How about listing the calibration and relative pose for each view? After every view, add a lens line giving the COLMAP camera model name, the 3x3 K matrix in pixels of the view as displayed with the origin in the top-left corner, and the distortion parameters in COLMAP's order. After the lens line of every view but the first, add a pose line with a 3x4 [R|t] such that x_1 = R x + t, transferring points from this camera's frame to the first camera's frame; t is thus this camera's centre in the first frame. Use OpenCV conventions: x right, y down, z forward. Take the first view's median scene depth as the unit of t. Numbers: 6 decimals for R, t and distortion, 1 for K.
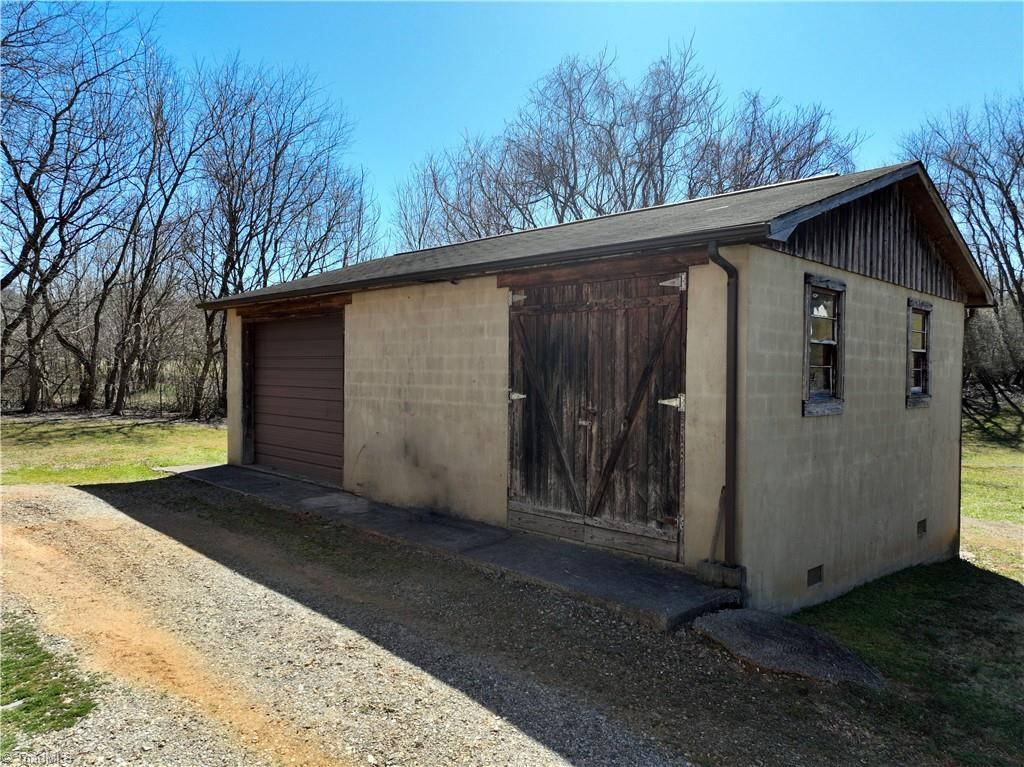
lens RADIAL K [[719.3, 0, 512.0], [0, 719.3, 383.5], [0, 0, 1]] dist [-0.000027, 0.017591]
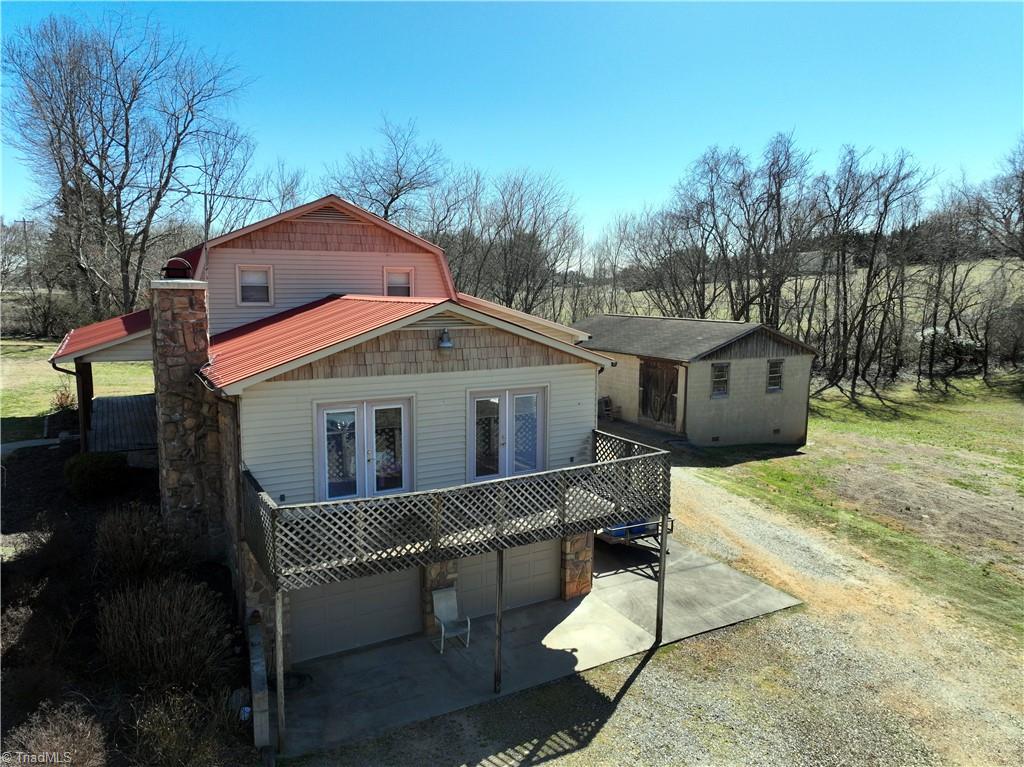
lens RADIAL K [[719.3, 0, 512.0], [0, 719.3, 383.5], [0, 0, 1]] dist [-0.000027, 0.017591]
pose [[0.963435, 0.030536, -0.266196, 0.369363], [0.000238, 0.993387, 0.114814, -0.455447], [0.267942, -0.110679, 0.957057, -2.841453]]
